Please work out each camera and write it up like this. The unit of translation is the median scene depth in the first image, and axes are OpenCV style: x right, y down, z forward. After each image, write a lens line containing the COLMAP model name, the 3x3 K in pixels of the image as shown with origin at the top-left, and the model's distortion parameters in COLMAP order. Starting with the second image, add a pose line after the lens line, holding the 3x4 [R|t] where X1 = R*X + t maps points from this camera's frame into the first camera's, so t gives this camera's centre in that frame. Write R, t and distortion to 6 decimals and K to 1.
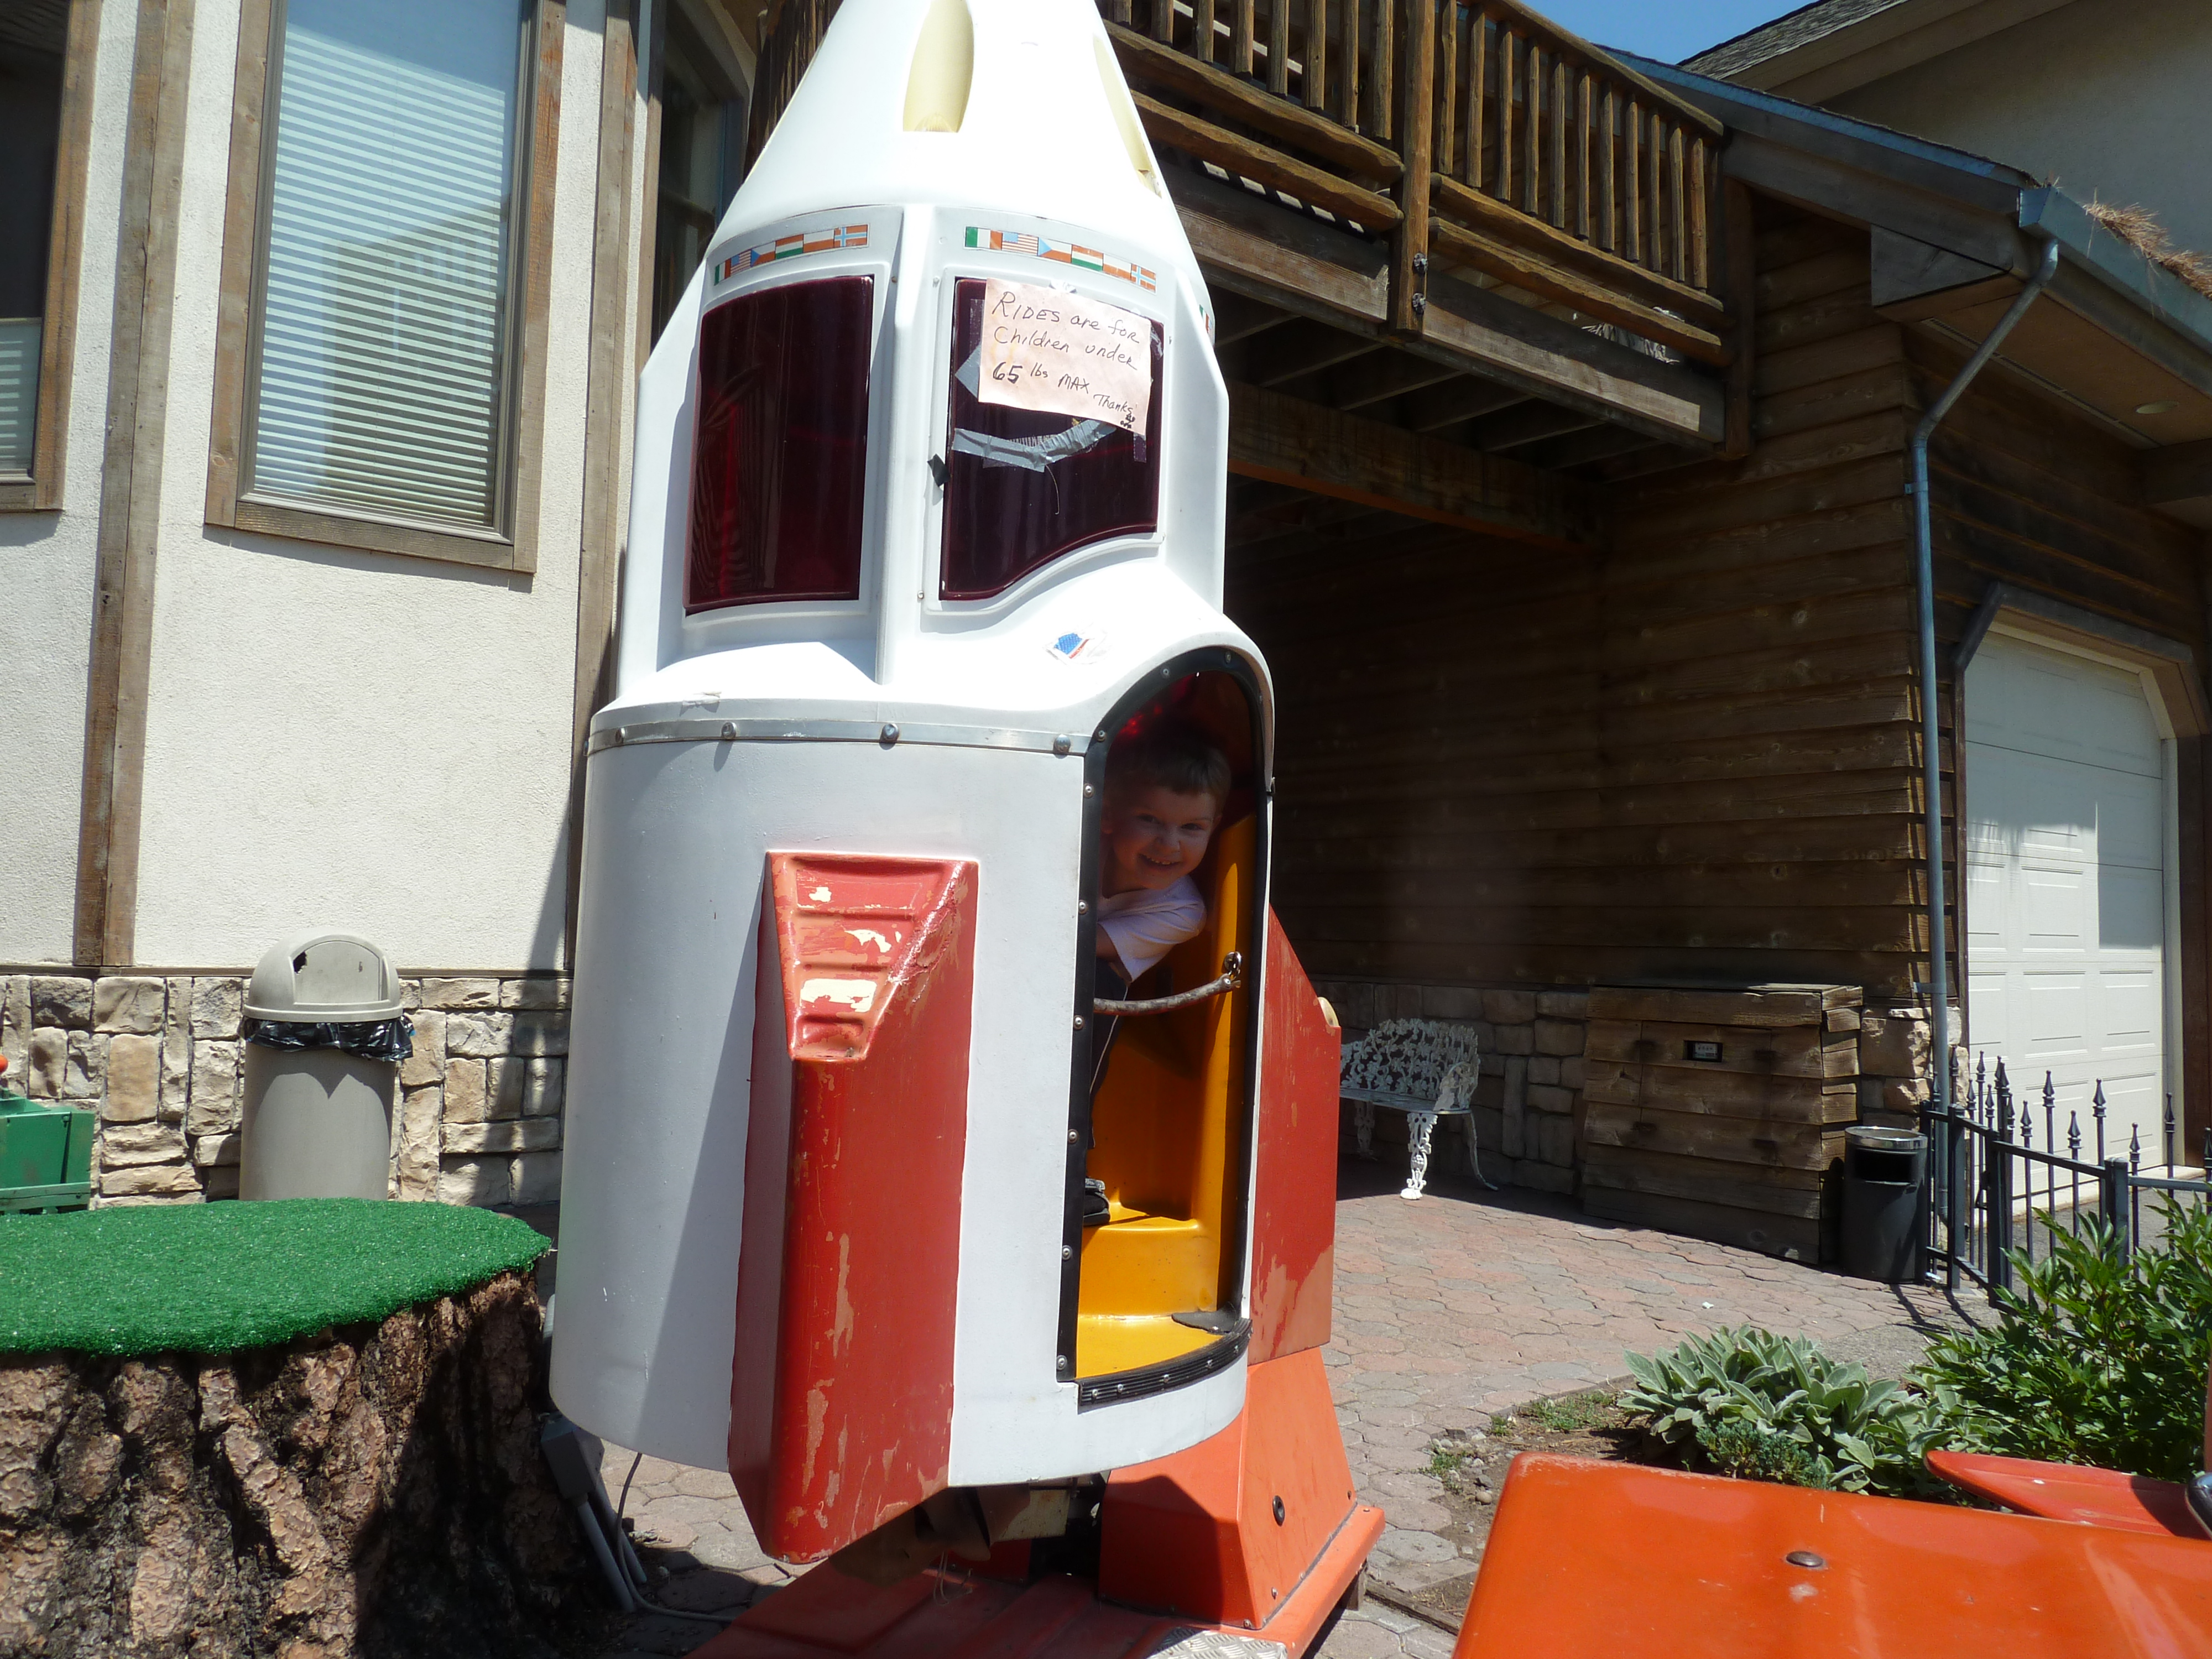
lens RADIAL K [[1651.6, 0, 1108.8], [0, 1651.6, 829.0], [0, 0, 1]] dist [-0.031366, 0.001246]
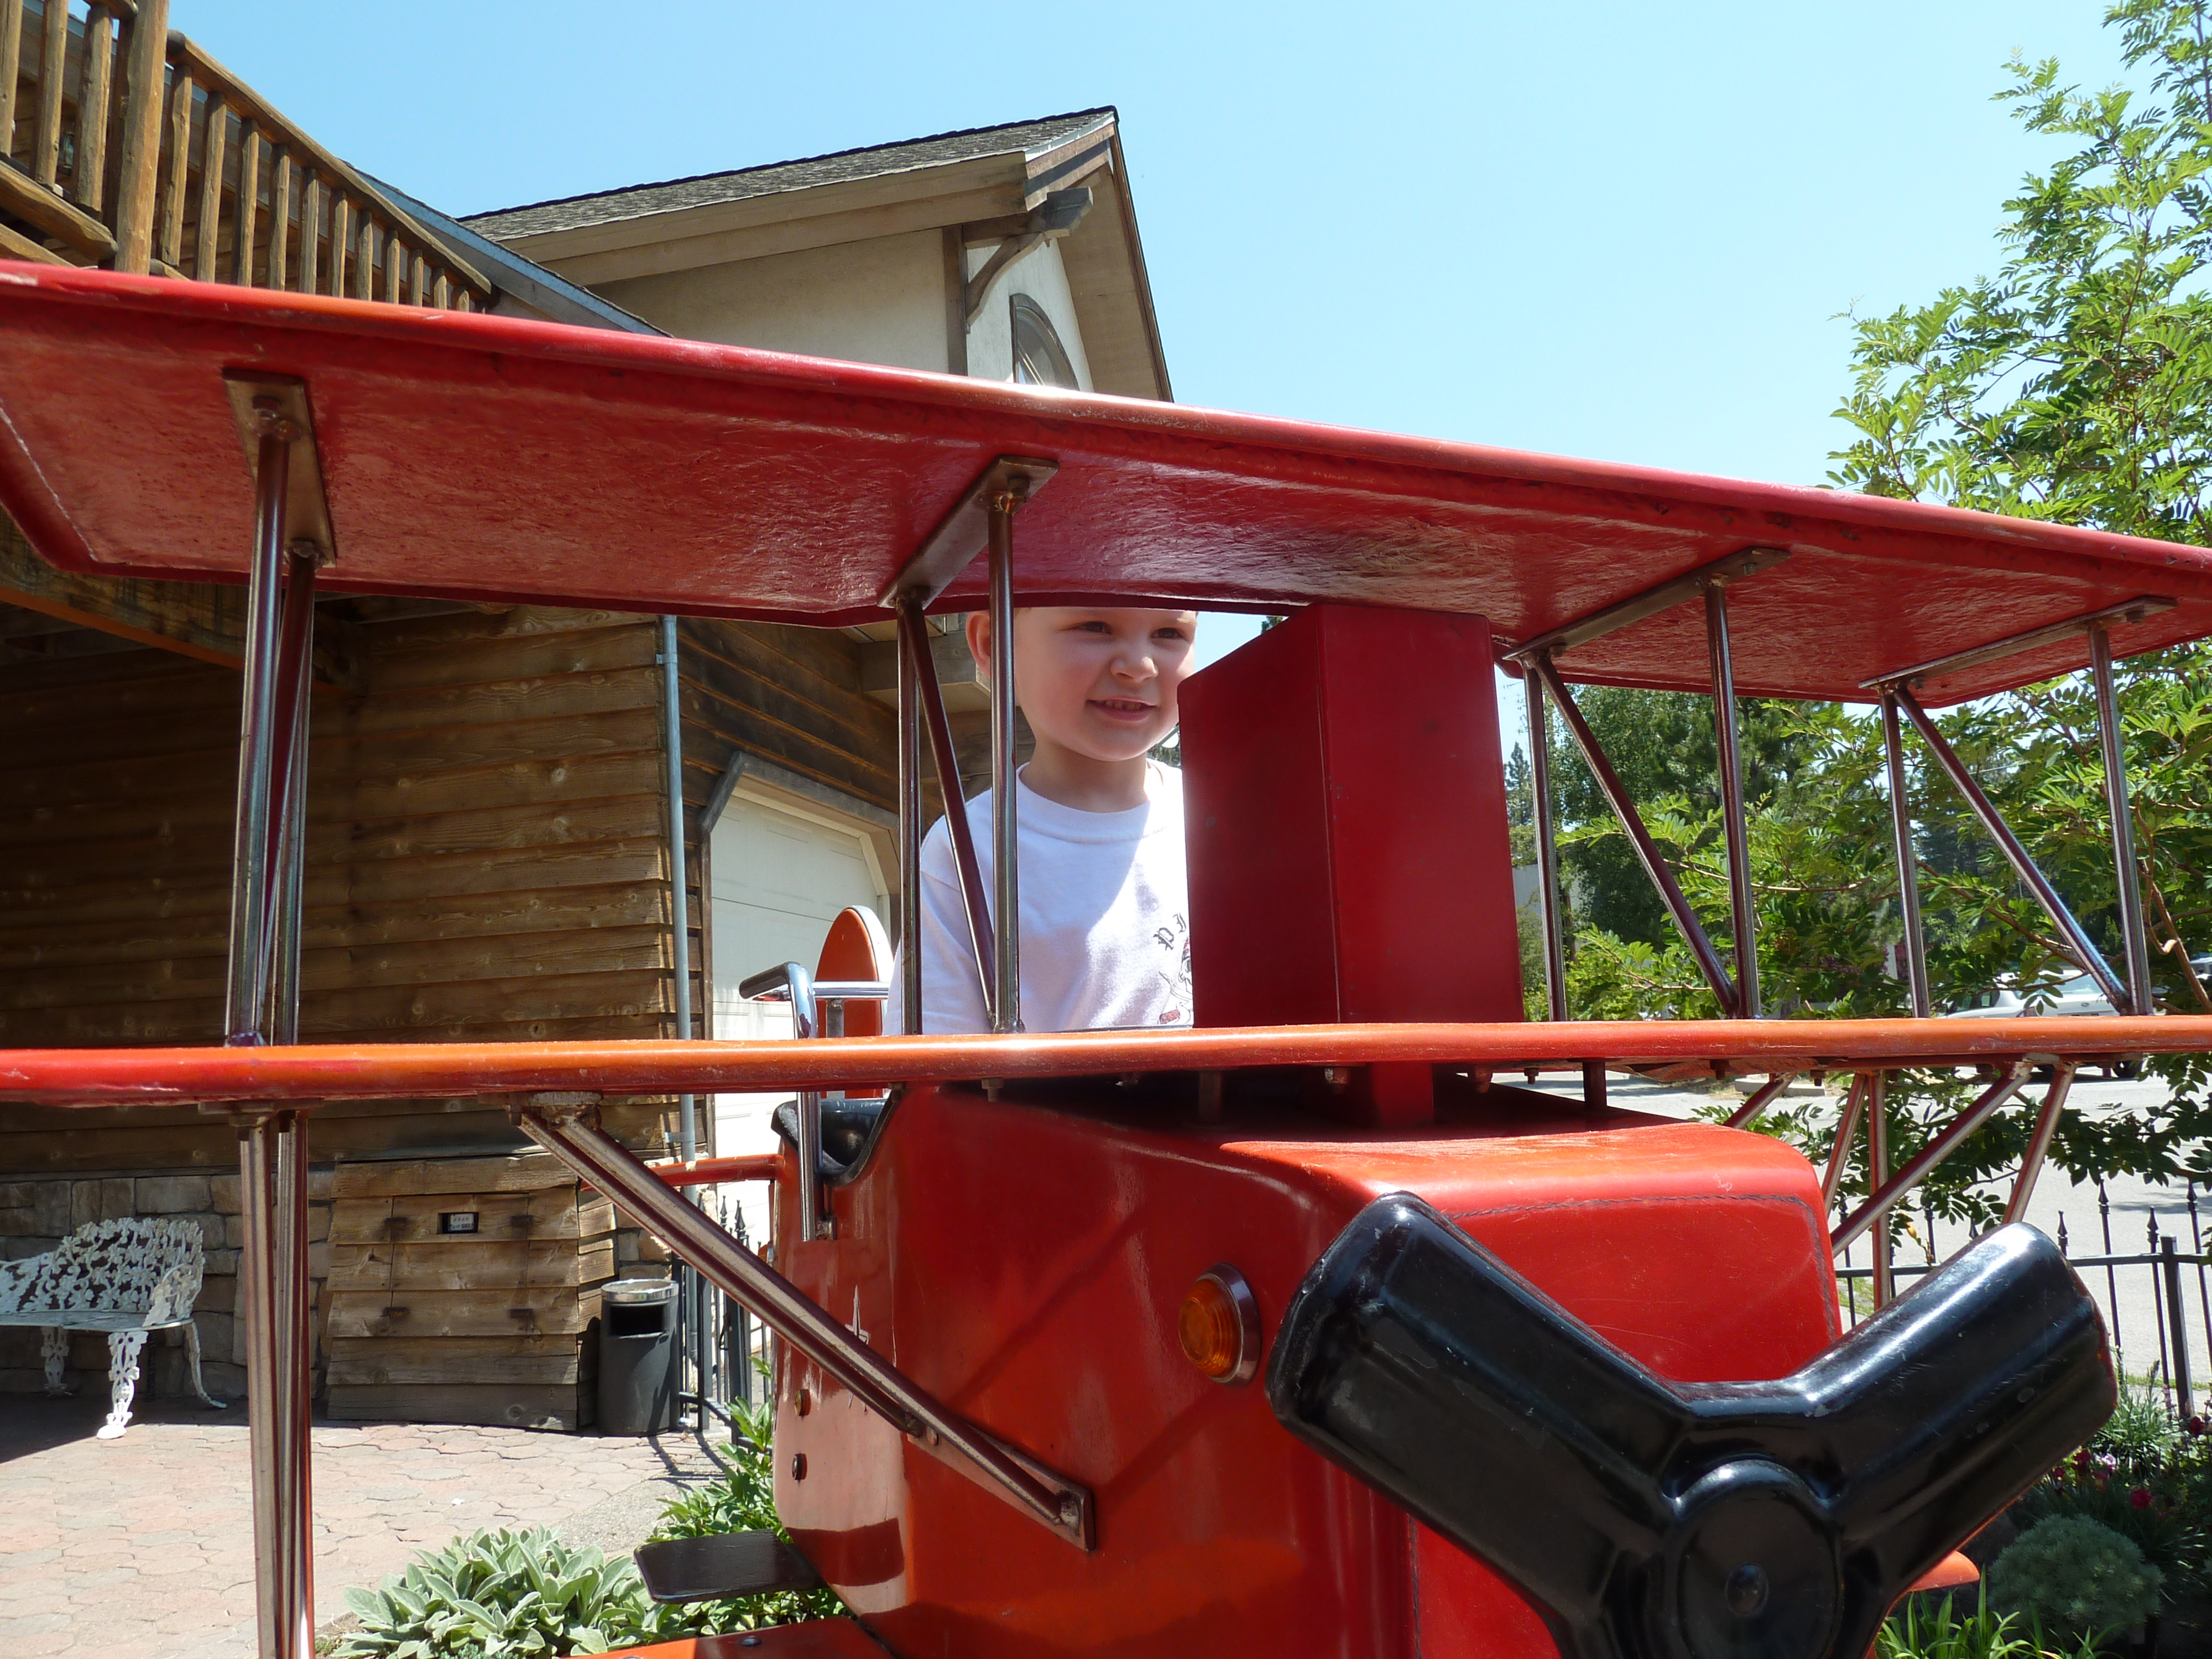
lens RADIAL K [[1651.6, 0, 1113.9], [0, 1651.6, 824.6], [0, 0, 1]] dist [-0.031366, 0.001246]
pose [[0.761682, 0.033408, 0.647089, 0.031229], [0.024739, 0.996442, -0.080565, -0.010009], [-0.647478, 0.077373, 0.758146, 0.017030]]
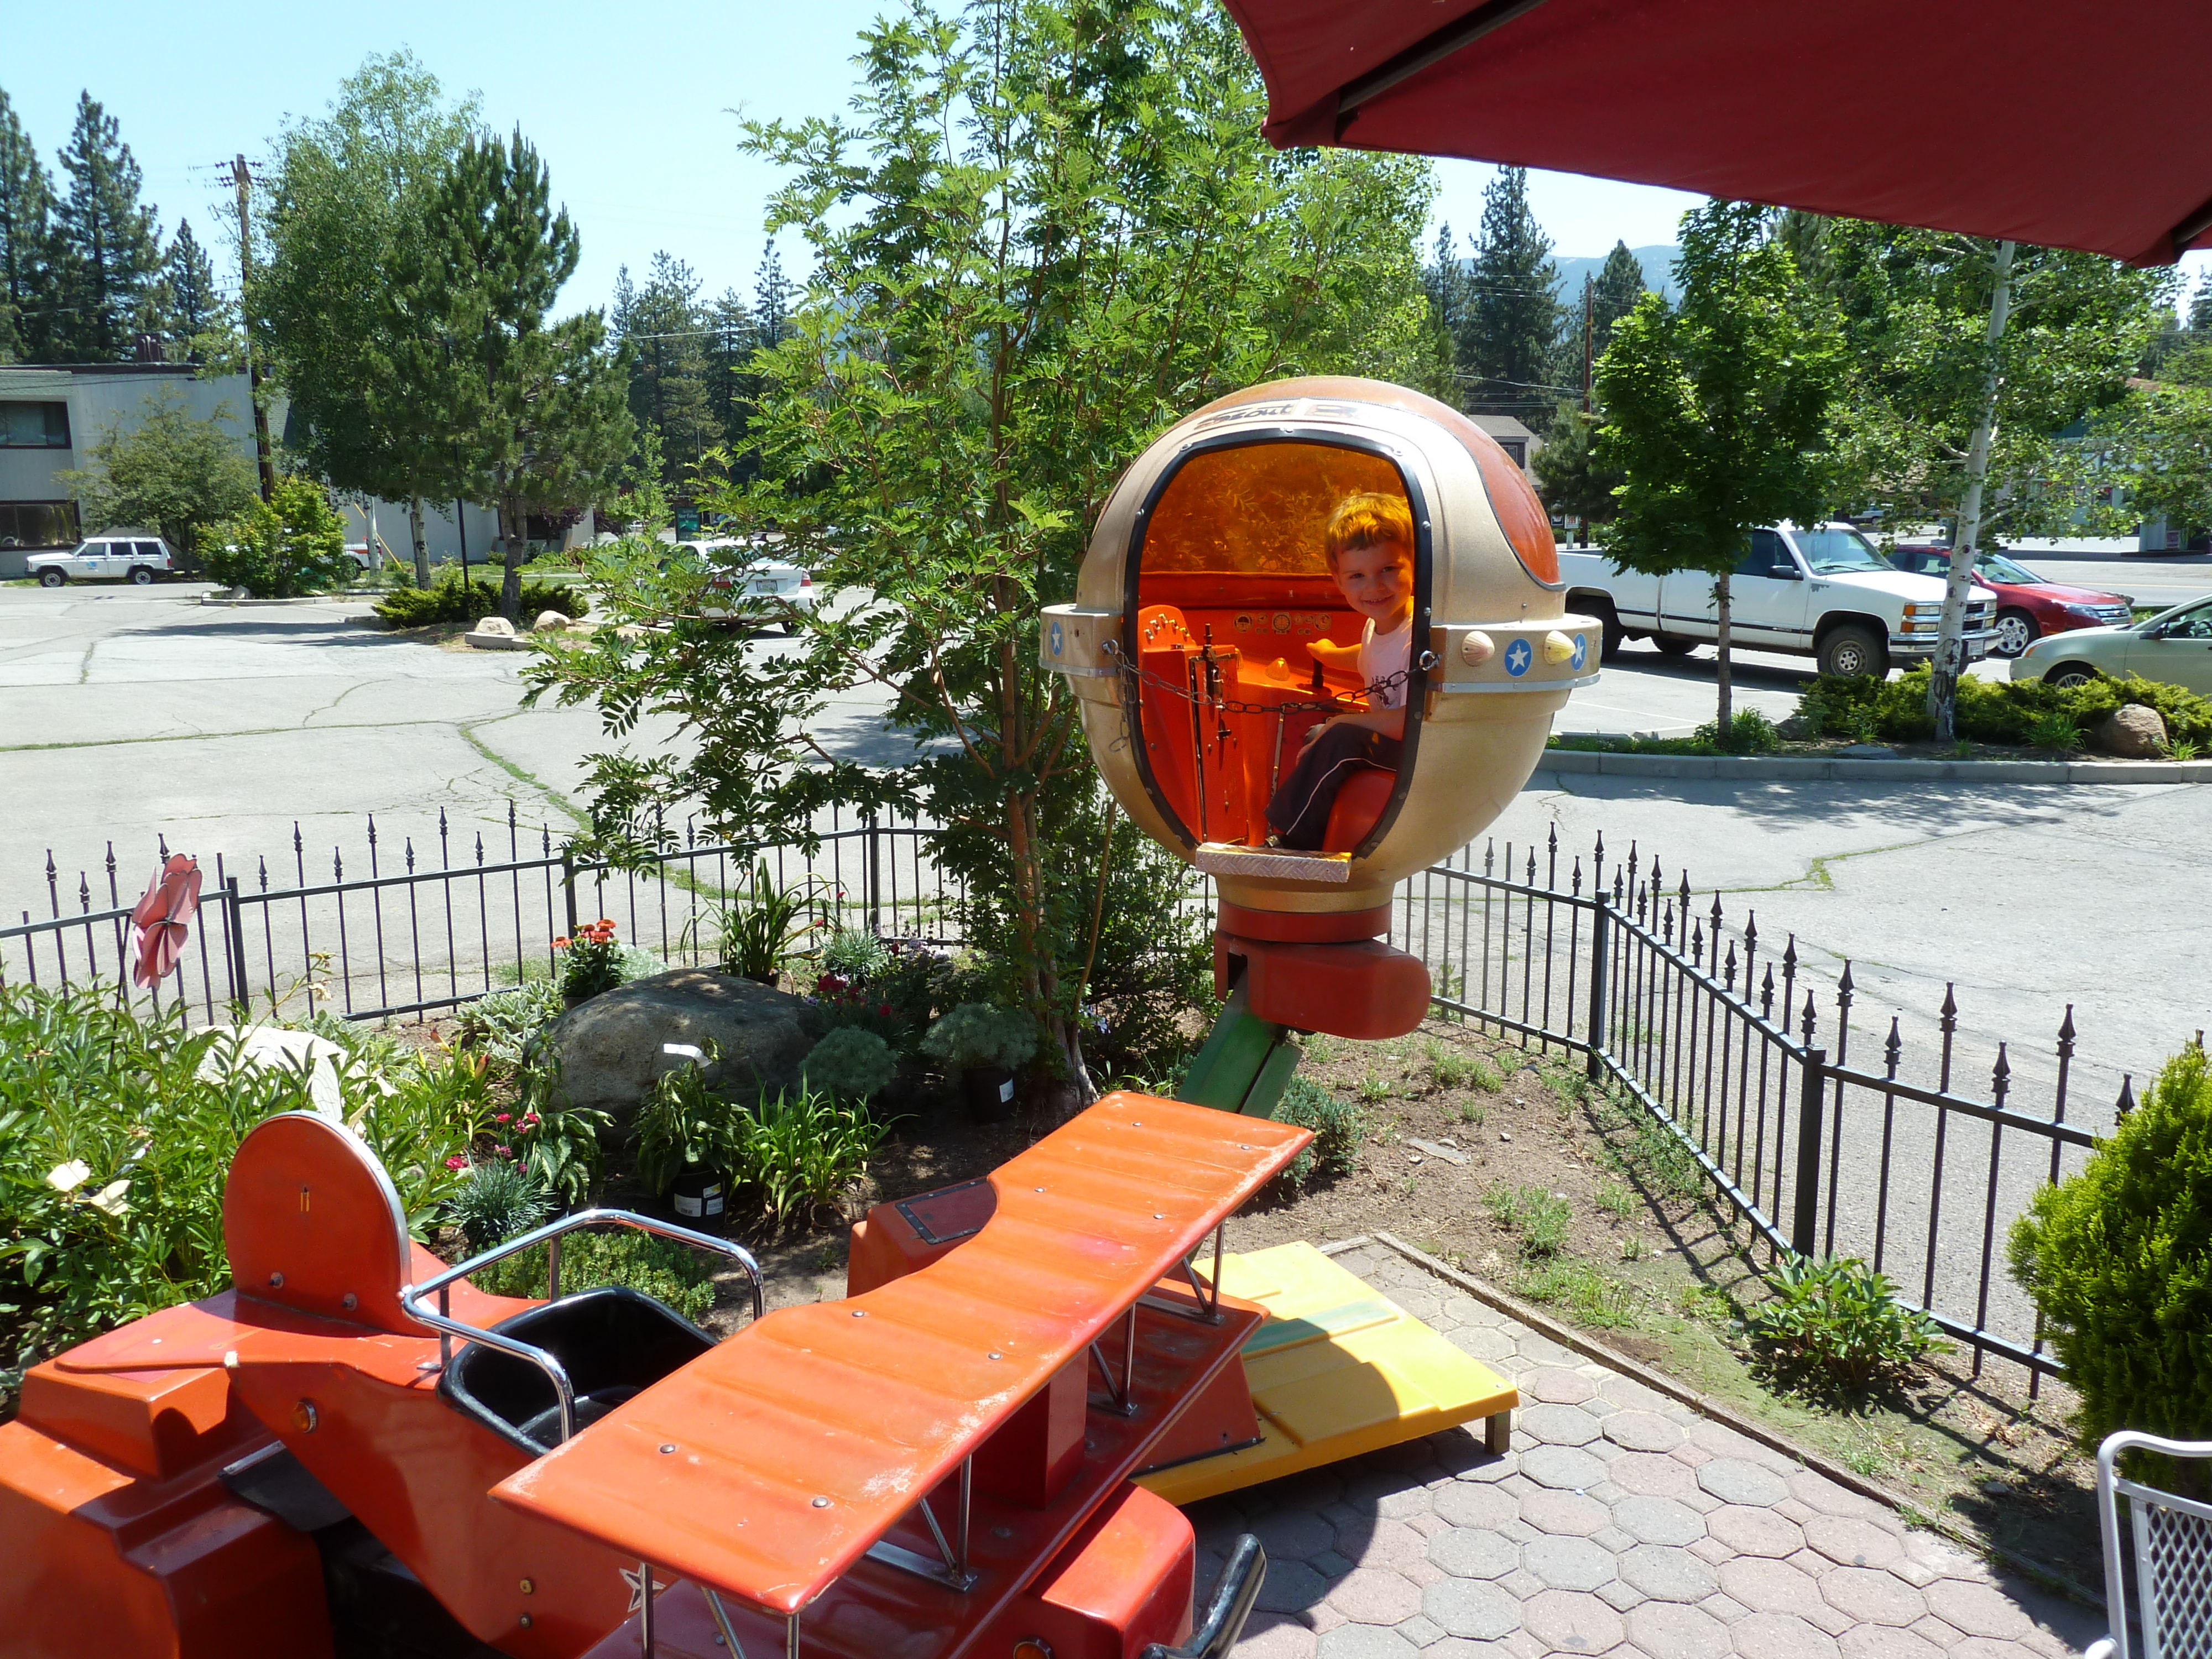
lens RADIAL K [[1651.6, 0, 1108.7], [0, 1651.6, 825.0], [0, 0, 1]] dist [-0.031366, 0.001246]
pose [[0.115651, -0.191800, 0.974596, -0.168199], [-0.048276, 0.978935, 0.198382, -0.095599], [-0.992116, -0.069992, 0.103956, 0.020593]]
